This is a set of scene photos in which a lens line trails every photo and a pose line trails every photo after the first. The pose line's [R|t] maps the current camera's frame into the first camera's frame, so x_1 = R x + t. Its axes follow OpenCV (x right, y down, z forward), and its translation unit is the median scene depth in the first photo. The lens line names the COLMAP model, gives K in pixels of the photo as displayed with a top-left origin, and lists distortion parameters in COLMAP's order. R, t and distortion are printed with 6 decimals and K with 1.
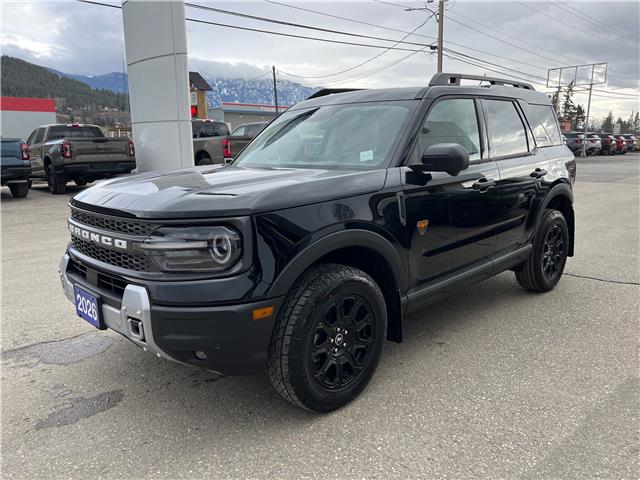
lens RADIAL K [[478.6, 0, 319.7], [0, 478.6, 234.8], [0, 0, 1]] dist [0.076319, -0.076370]
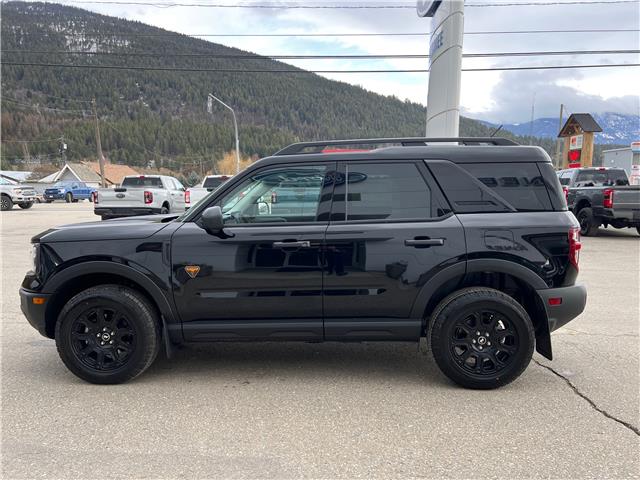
lens RADIAL K [[478.6, 0, 319.1], [0, 478.6, 232.5], [0, 0, 1]] dist [0.074962, -0.076195]
pose [[0.697761, 0.081009, -0.711735, 1.063090], [-0.147230, 0.988590, -0.031819, -0.100223], [0.701037, 0.126991, 0.701727, 0.271273]]
